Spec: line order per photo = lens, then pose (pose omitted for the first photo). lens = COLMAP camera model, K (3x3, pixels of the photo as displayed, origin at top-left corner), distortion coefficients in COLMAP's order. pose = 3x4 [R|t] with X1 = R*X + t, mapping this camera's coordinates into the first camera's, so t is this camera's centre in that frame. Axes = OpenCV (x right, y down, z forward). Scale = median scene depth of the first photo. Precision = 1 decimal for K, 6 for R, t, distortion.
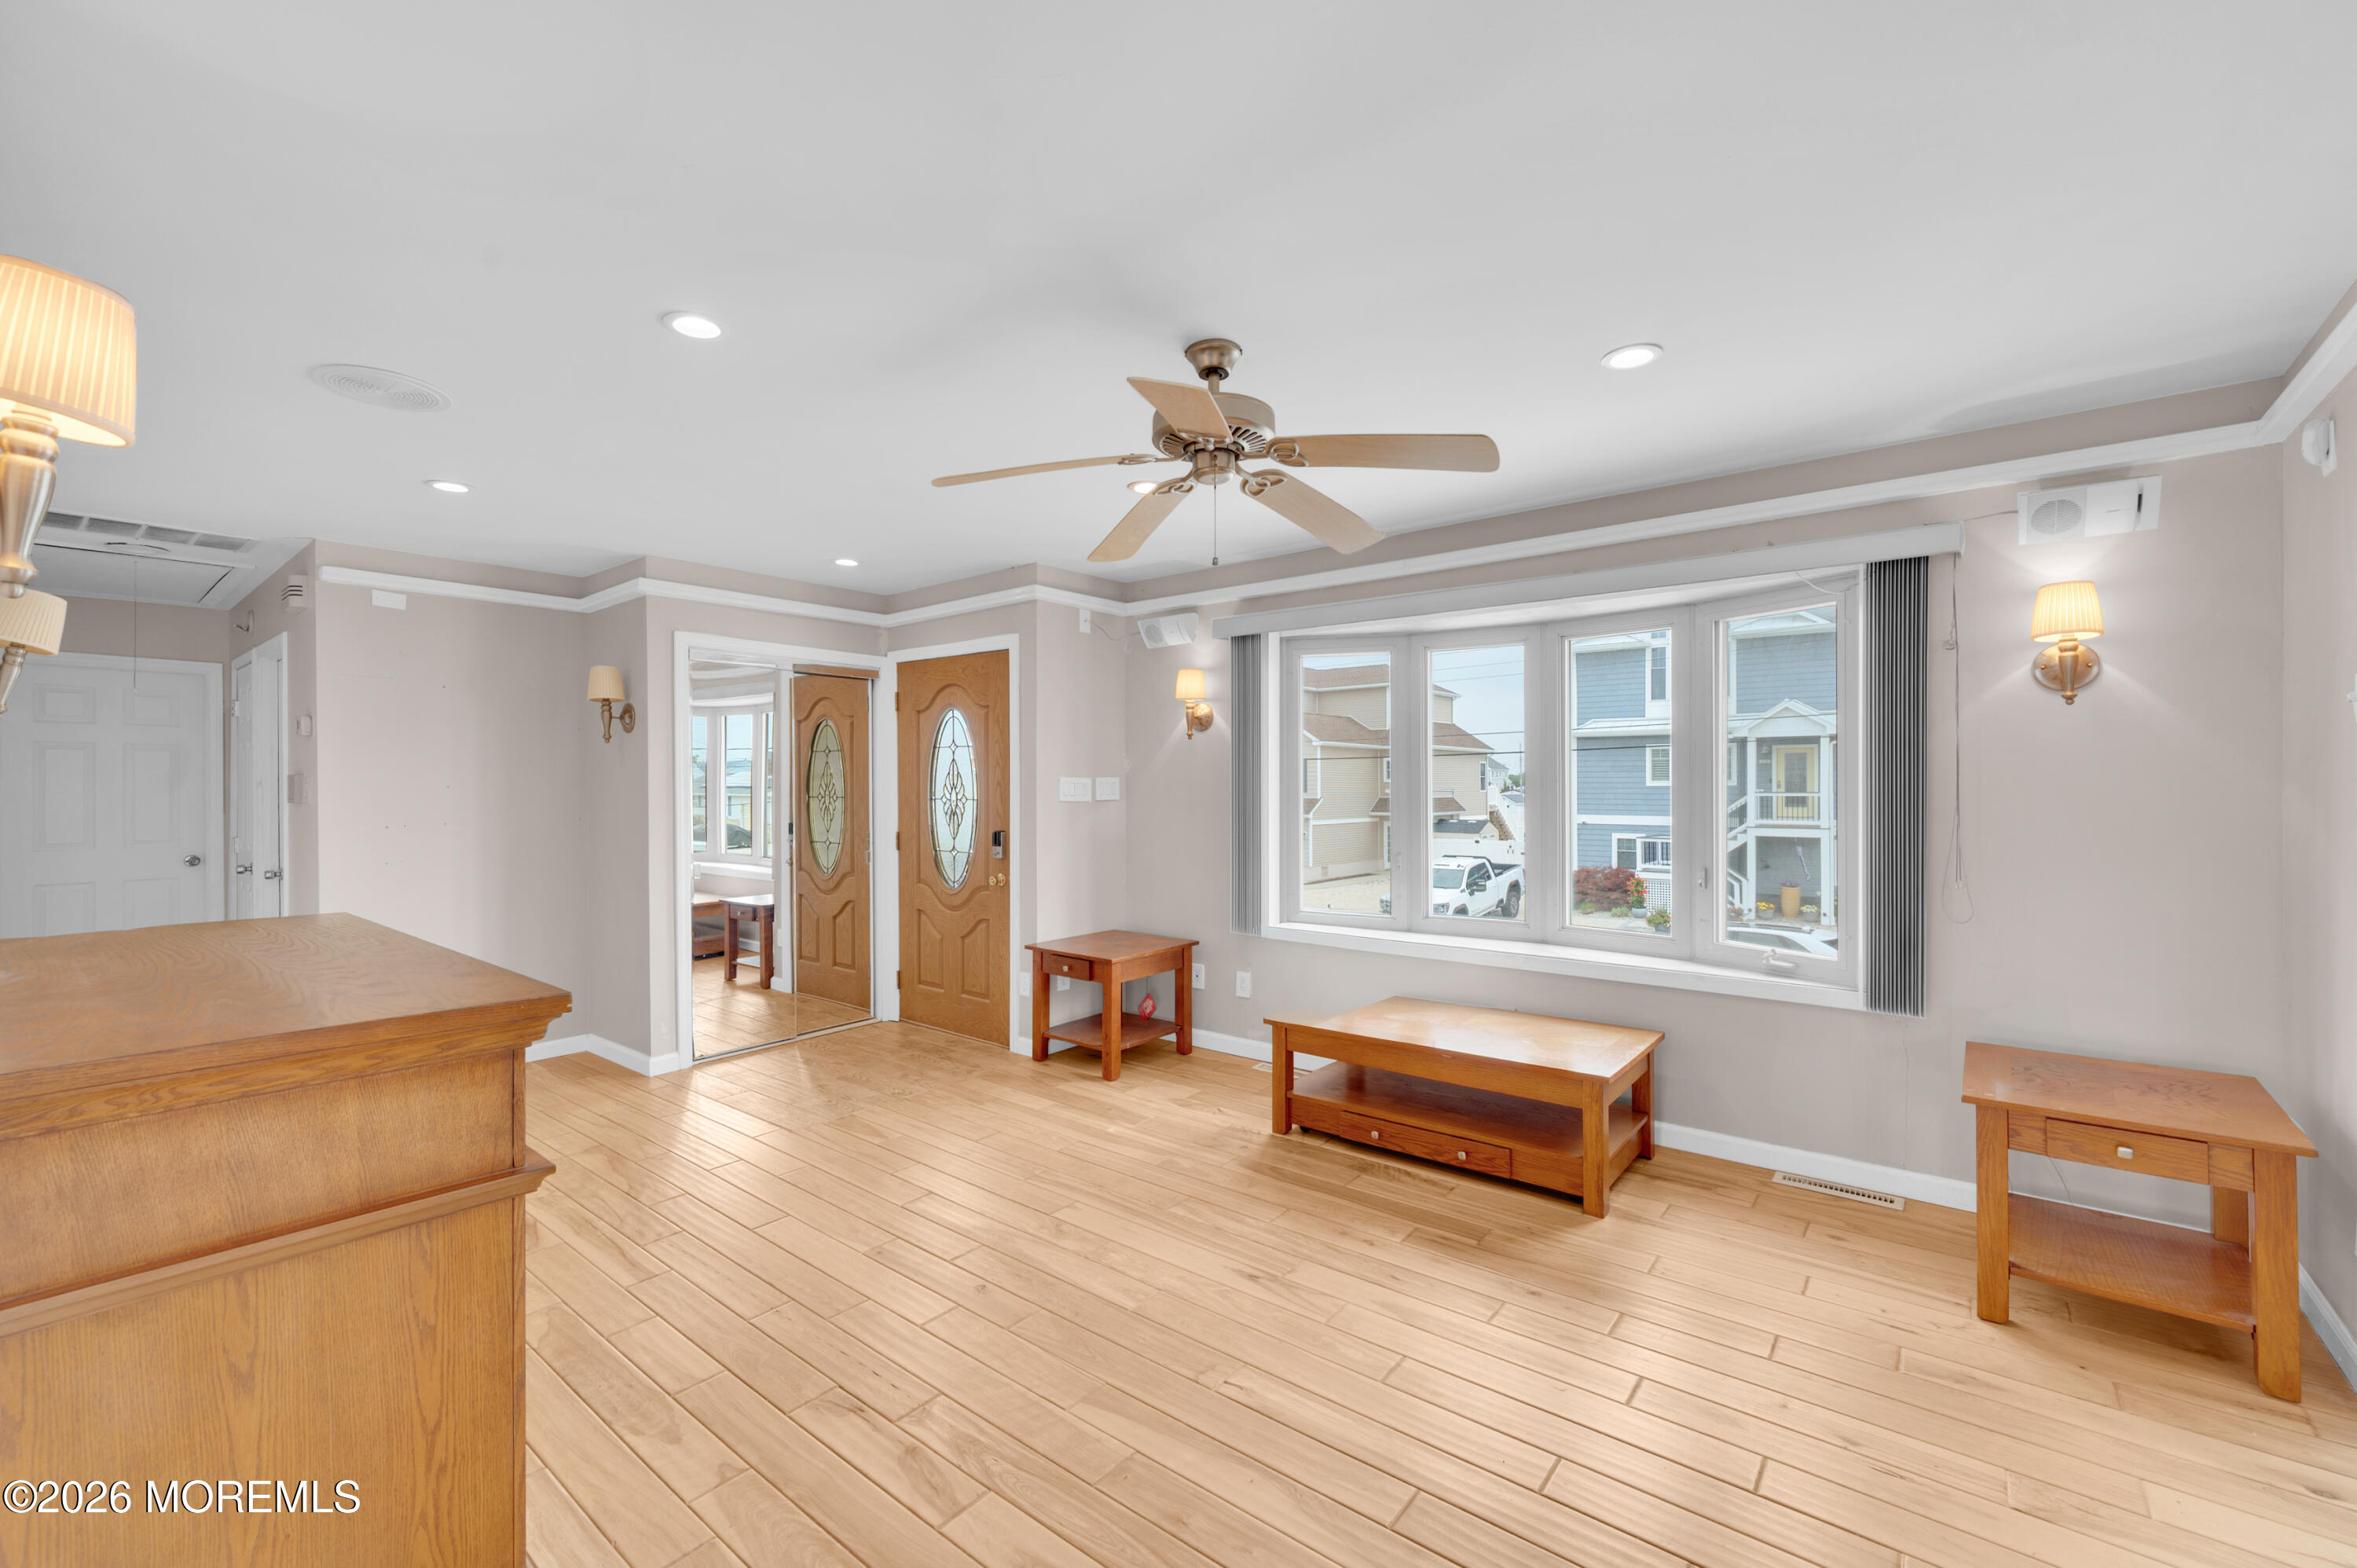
lens RADIAL K [[931.6, 0, 1140.3], [0, 931.6, 777.6], [0, 0, 1]] dist [0.001458, 0.000209]
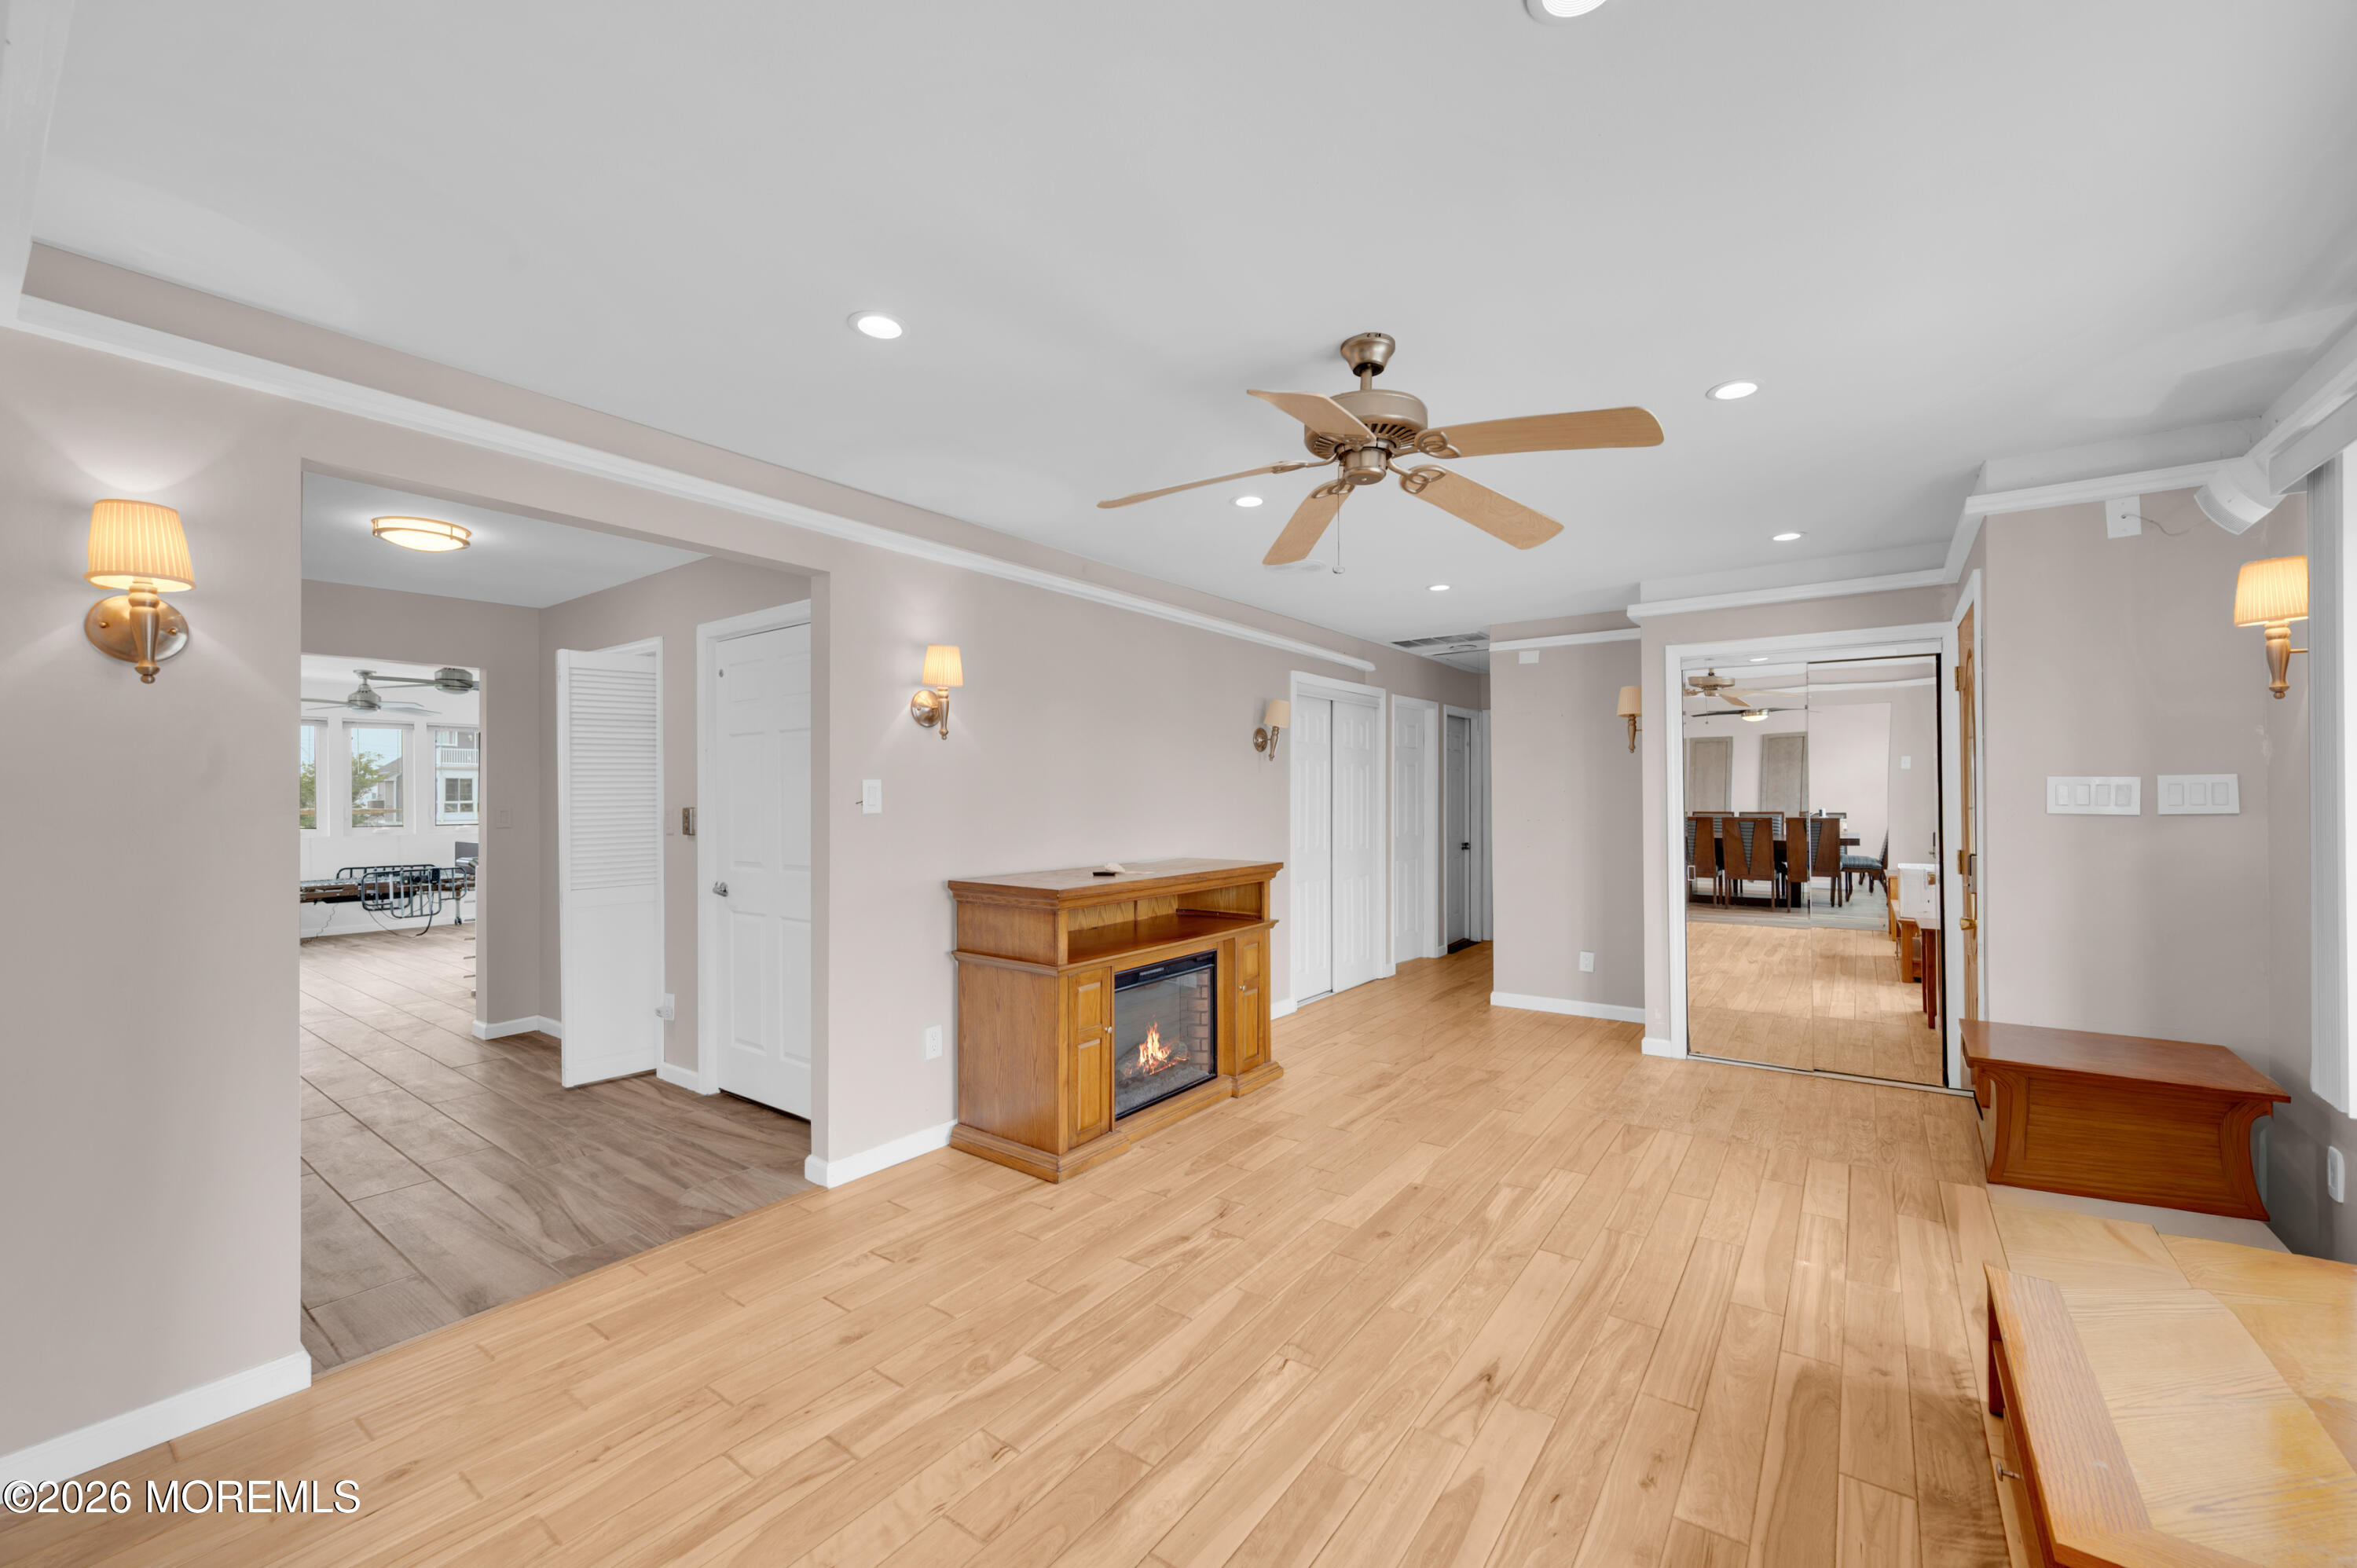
lens RADIAL K [[968.5, 0, 1235.2], [0, 968.5, 786.9], [0, 0, 1]] dist [0.000472, 0.000234]
pose [[0.094799, -0.005092, -0.995483, 0.661368], [0.011017, 0.999931, -0.004066, 0.004009], [0.995436, -0.010581, 0.094848, 0.475074]]
